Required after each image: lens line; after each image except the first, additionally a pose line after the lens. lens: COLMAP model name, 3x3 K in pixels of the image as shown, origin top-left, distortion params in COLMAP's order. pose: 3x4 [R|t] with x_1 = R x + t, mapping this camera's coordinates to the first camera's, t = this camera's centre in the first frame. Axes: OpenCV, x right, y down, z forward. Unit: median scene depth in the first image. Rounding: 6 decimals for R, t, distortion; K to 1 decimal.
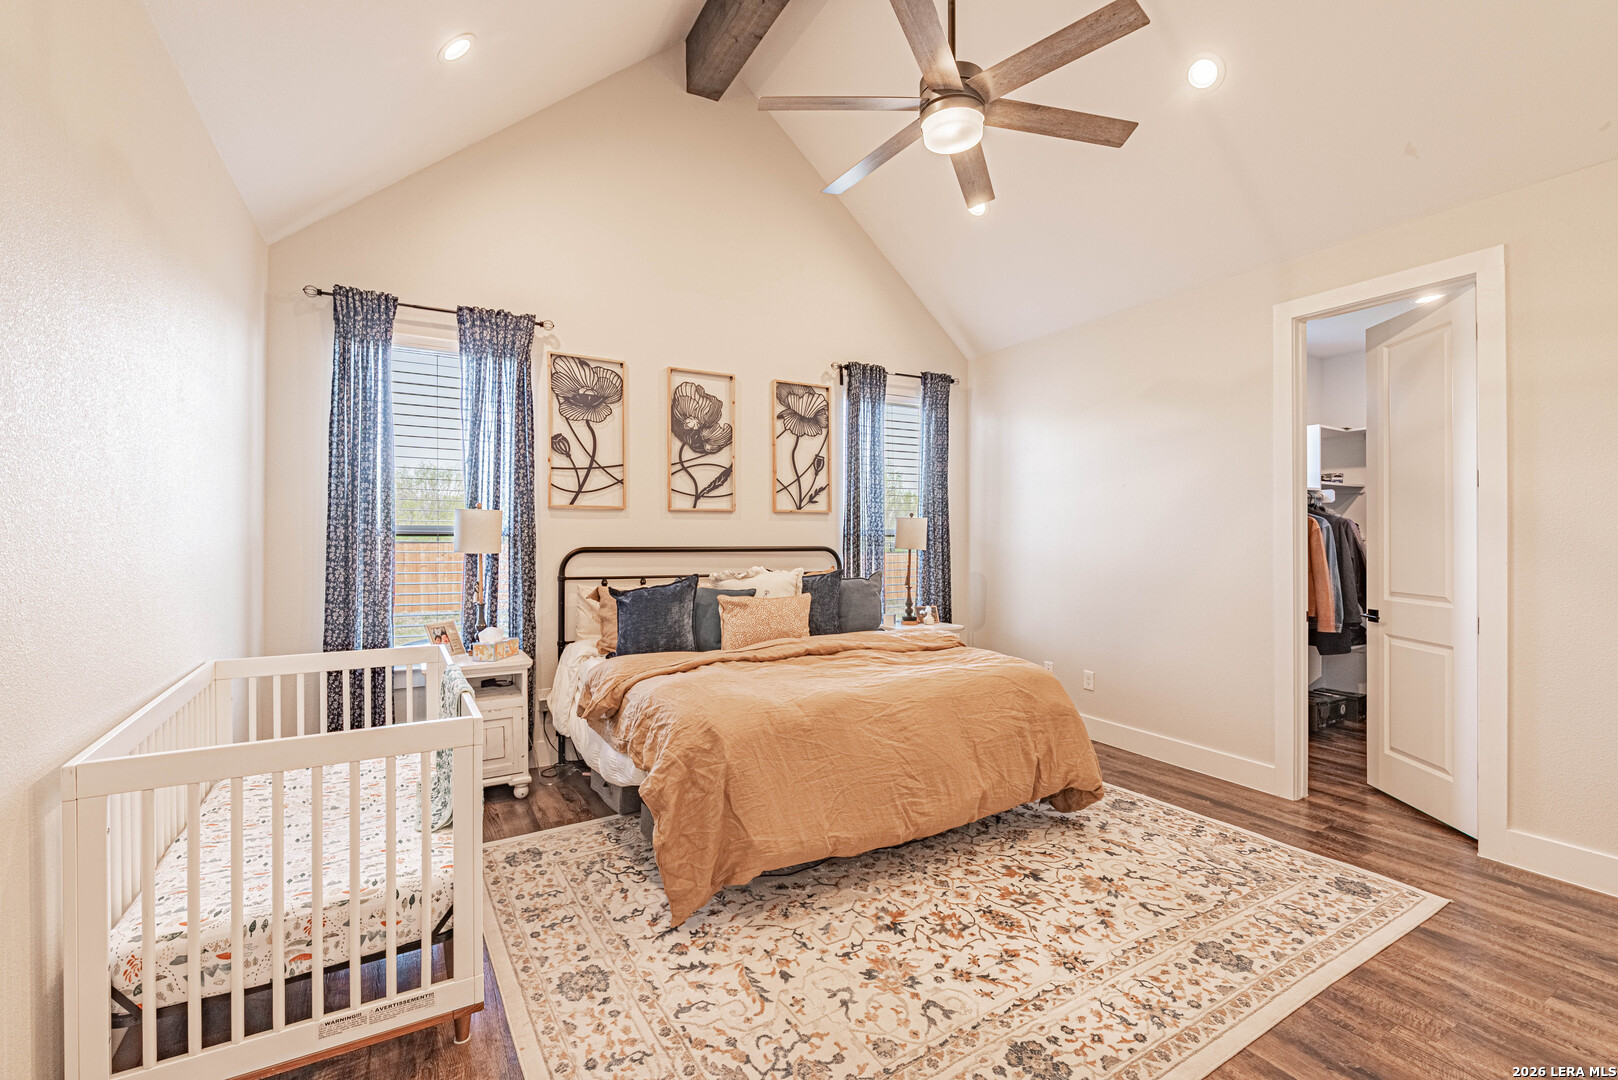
lens RADIAL K [[706.0, 0, 816.6], [0, 706.0, 533.0], [0, 0, 1]] dist [-0.009124, -0.000380]
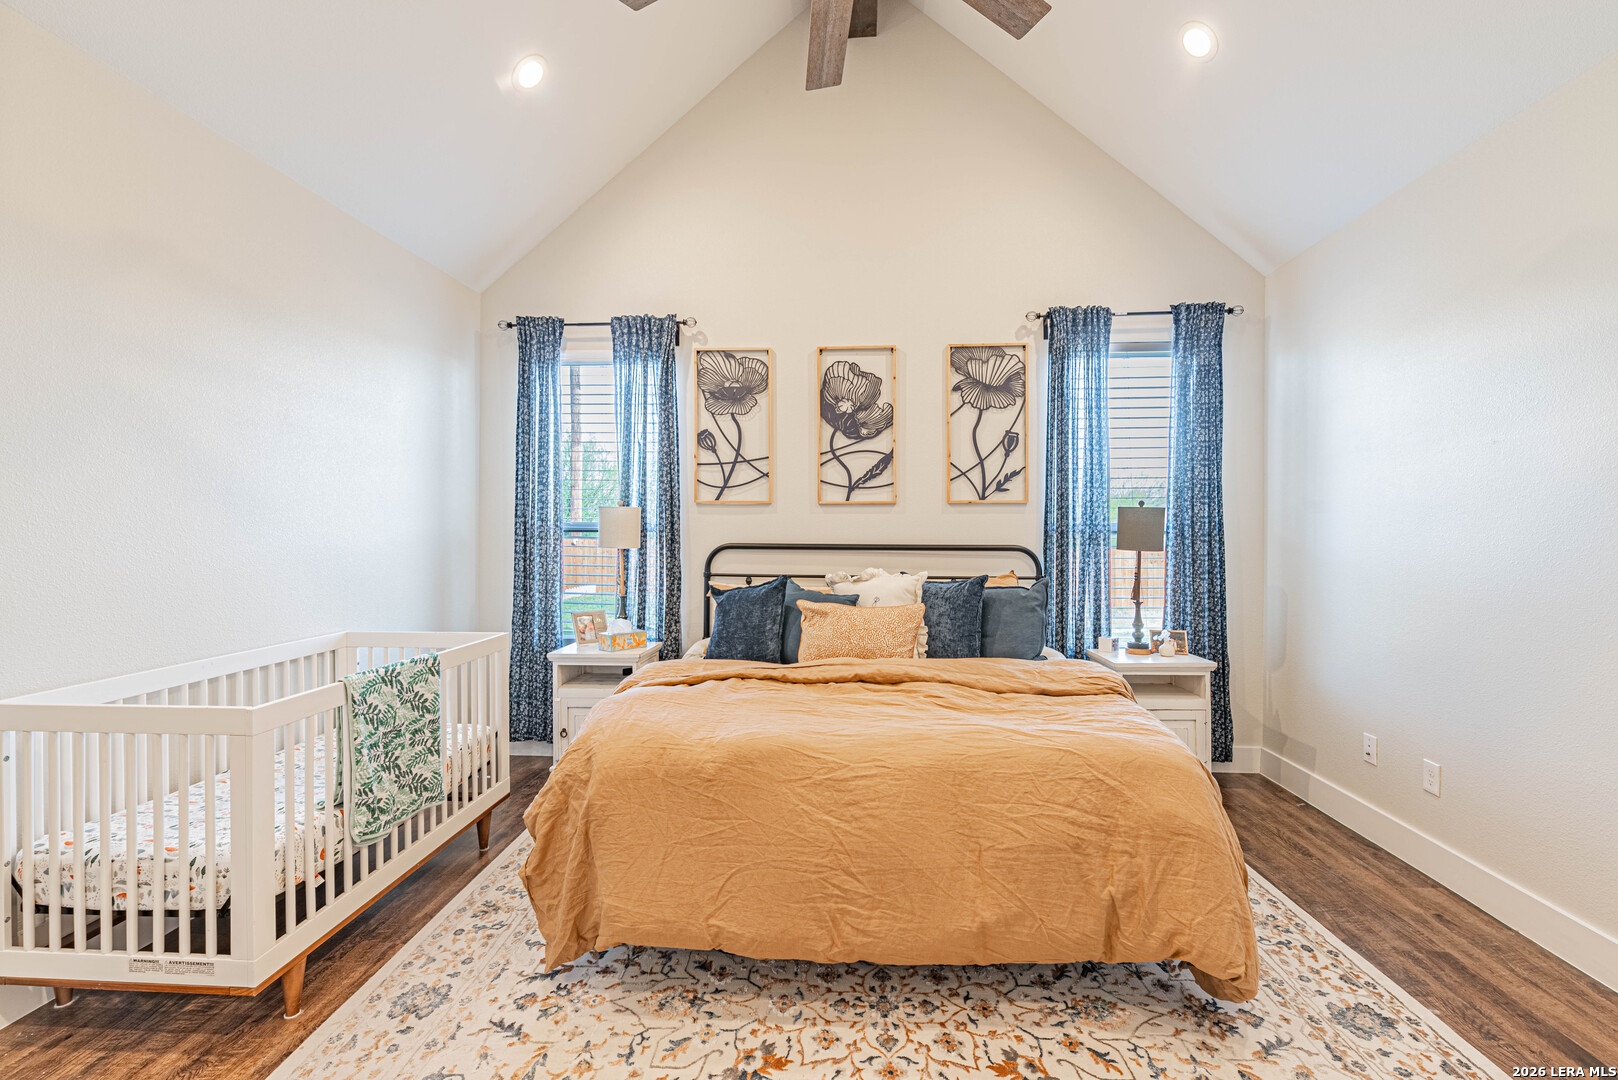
lens RADIAL K [[706.0, 0, 816.6], [0, 706.0, 533.0], [0, 0, 1]] dist [-0.009124, -0.000380]
pose [[0.830404, 0.001408, -0.557161, 0.319395], [0.001570, 0.999987, 0.004867, 0.001086], [0.557160, -0.004916, 0.830390, 0.255349]]
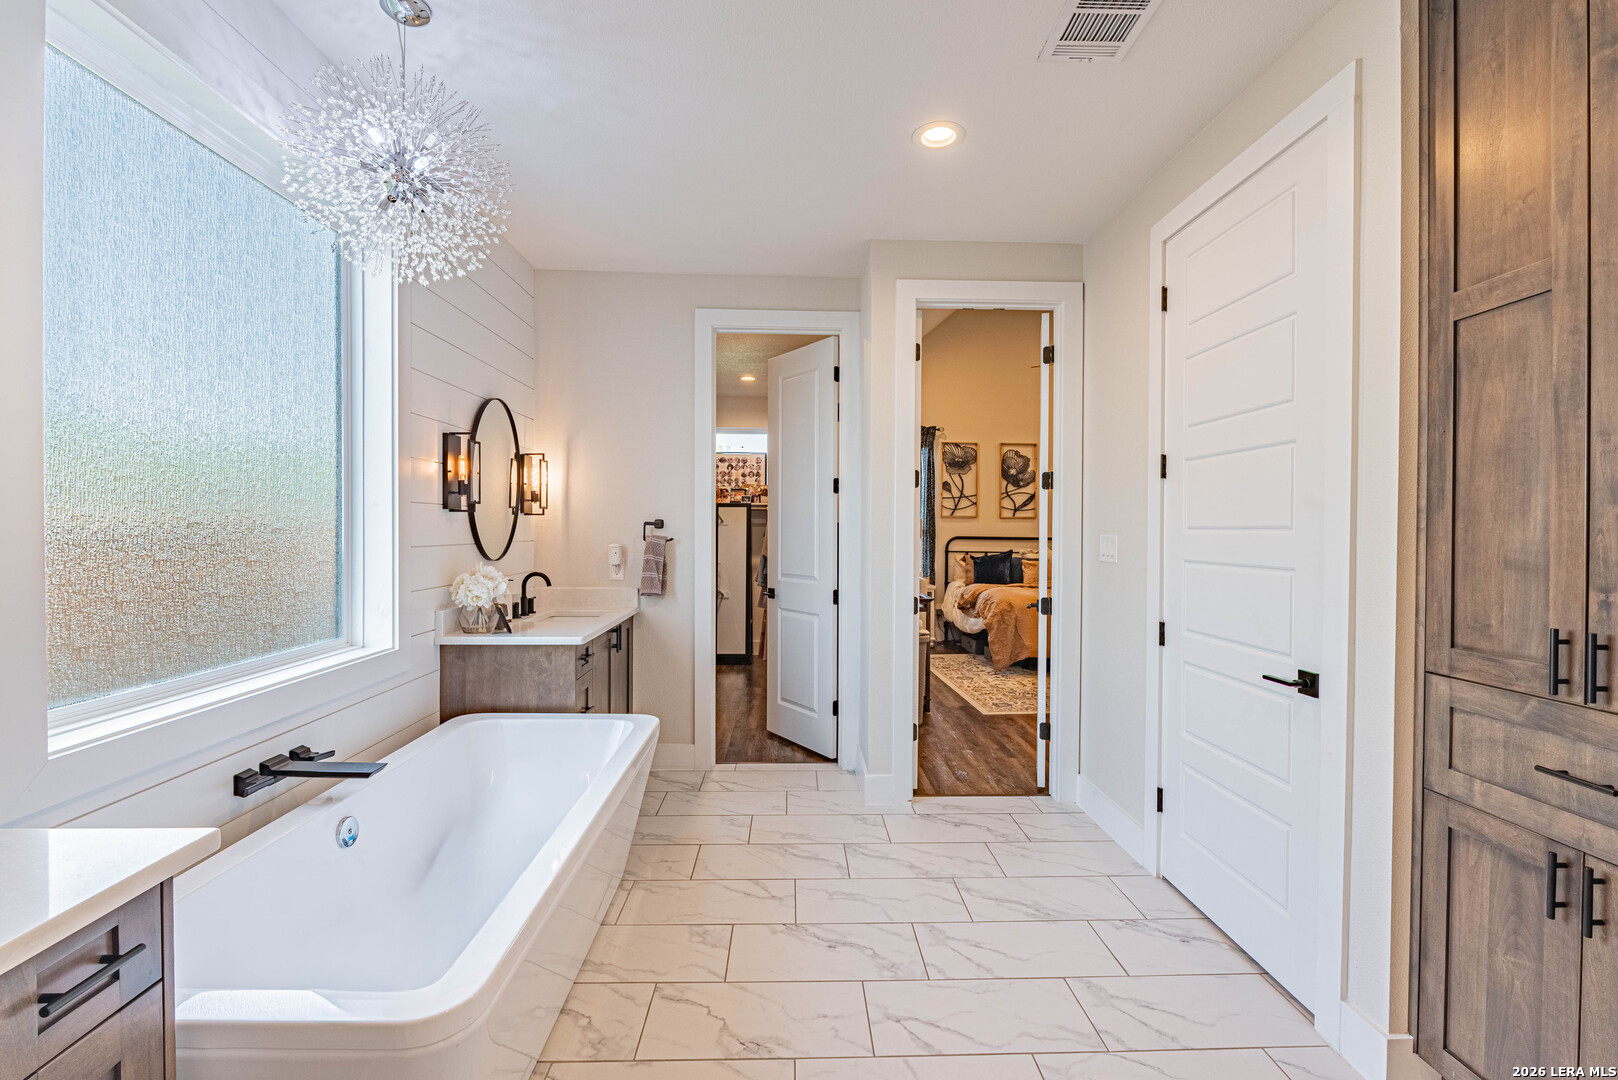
lens RADIAL K [[706.0, 0, 816.6], [0, 706.0, 533.0], [0, 0, 1]] dist [-0.009124, -0.000380]
pose [[0.886688, 0.008455, -0.462290, 0.251883], [-0.005162, 0.999951, 0.008389, -0.004656], [0.462339, -0.005052, 0.886689, -0.995136]]
